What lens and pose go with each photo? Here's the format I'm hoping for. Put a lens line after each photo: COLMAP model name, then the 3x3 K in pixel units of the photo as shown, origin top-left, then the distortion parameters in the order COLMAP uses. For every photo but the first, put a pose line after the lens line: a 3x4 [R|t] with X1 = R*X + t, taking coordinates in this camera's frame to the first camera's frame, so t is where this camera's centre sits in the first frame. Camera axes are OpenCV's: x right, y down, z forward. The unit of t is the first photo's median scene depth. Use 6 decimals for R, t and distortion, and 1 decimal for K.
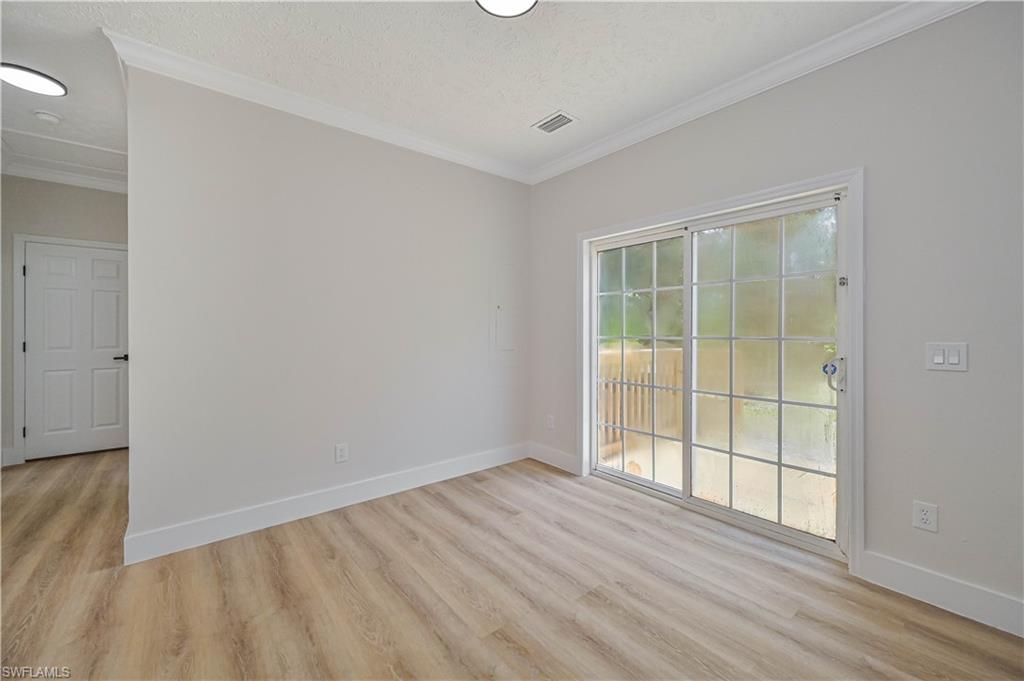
lens RADIAL K [[407.3, 0, 513.4], [0, 407.3, 331.0], [0, 0, 1]] dist [-0.001345, -0.000064]
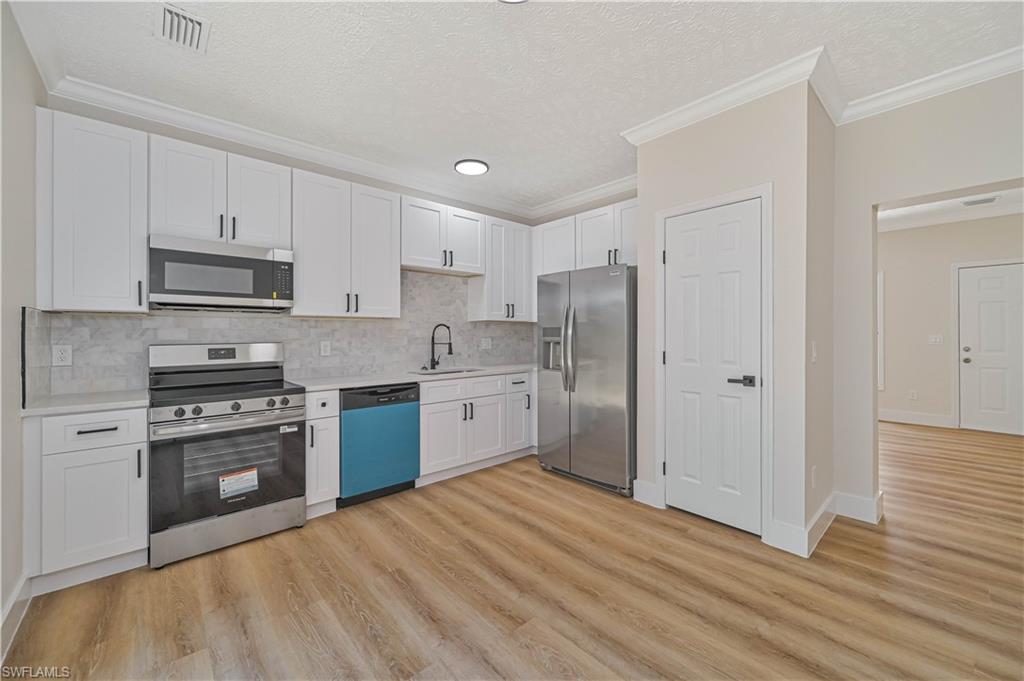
lens RADIAL K [[407.3, 0, 515.9], [0, 407.3, 335.2], [0, 0, 1]] dist [-0.001345, -0.000064]
pose [[-0.998534, 0.003601, -0.054016, 0.020746], [0.003375, 0.999985, 0.004272, -0.003343], [0.054030, 0.004084, -0.998531, 1.522158]]
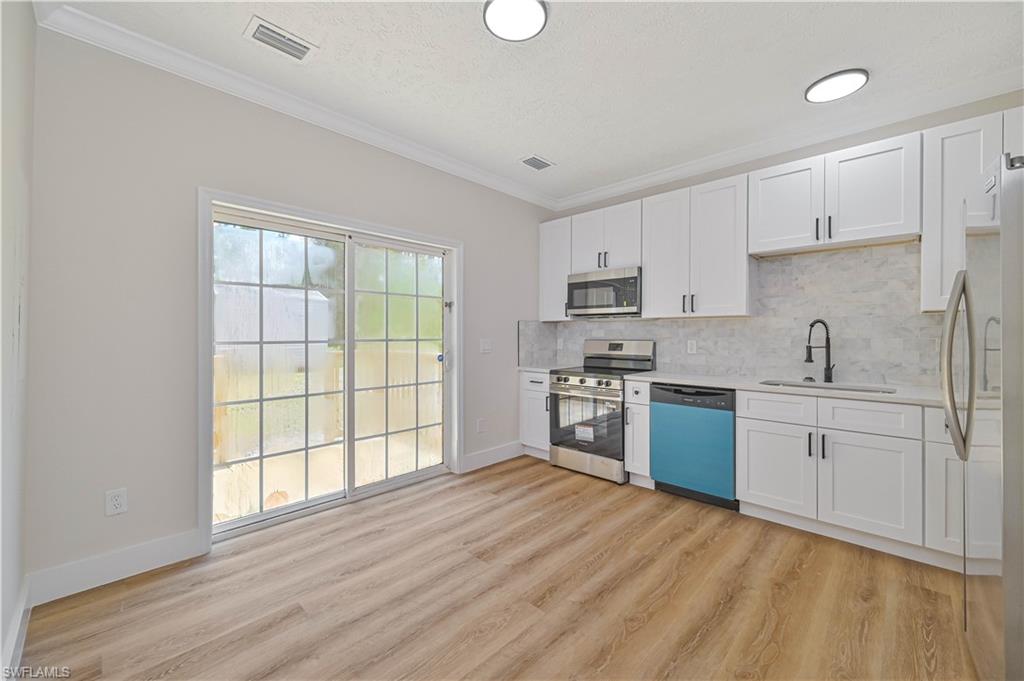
lens RADIAL K [[407.3, 0, 516.5], [0, 407.3, 334.9], [0, 0, 1]] dist [-0.001345, -0.000064]
pose [[-0.123938, -0.002875, 0.992286, -0.850814], [0.000137, 0.999996, 0.002915, -0.002901], [-0.992290, 0.000497, -0.123937, 0.888566]]
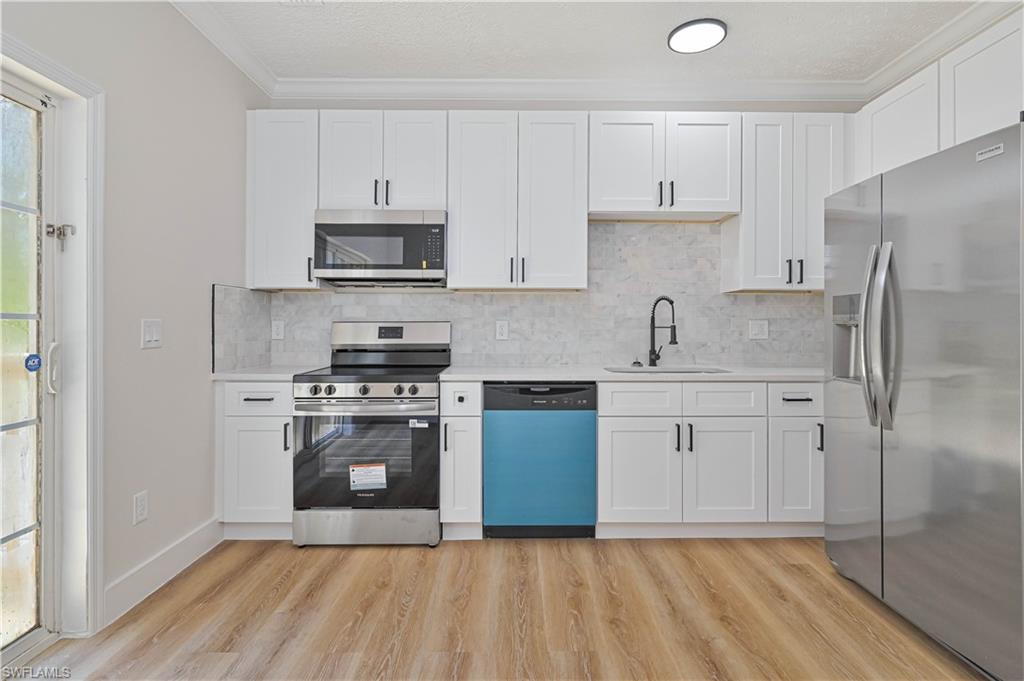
lens RADIAL K [[509.0, 0, 514.1], [0, 509.0, 323.2], [0, 0, 1]] dist [0.000480, -0.000621]
pose [[-0.780539, -0.000566, 0.625107, -0.310669], [-0.002136, 0.999996, -0.001762, 0.030475], [-0.625104, -0.002711, -0.780537, 1.135772]]
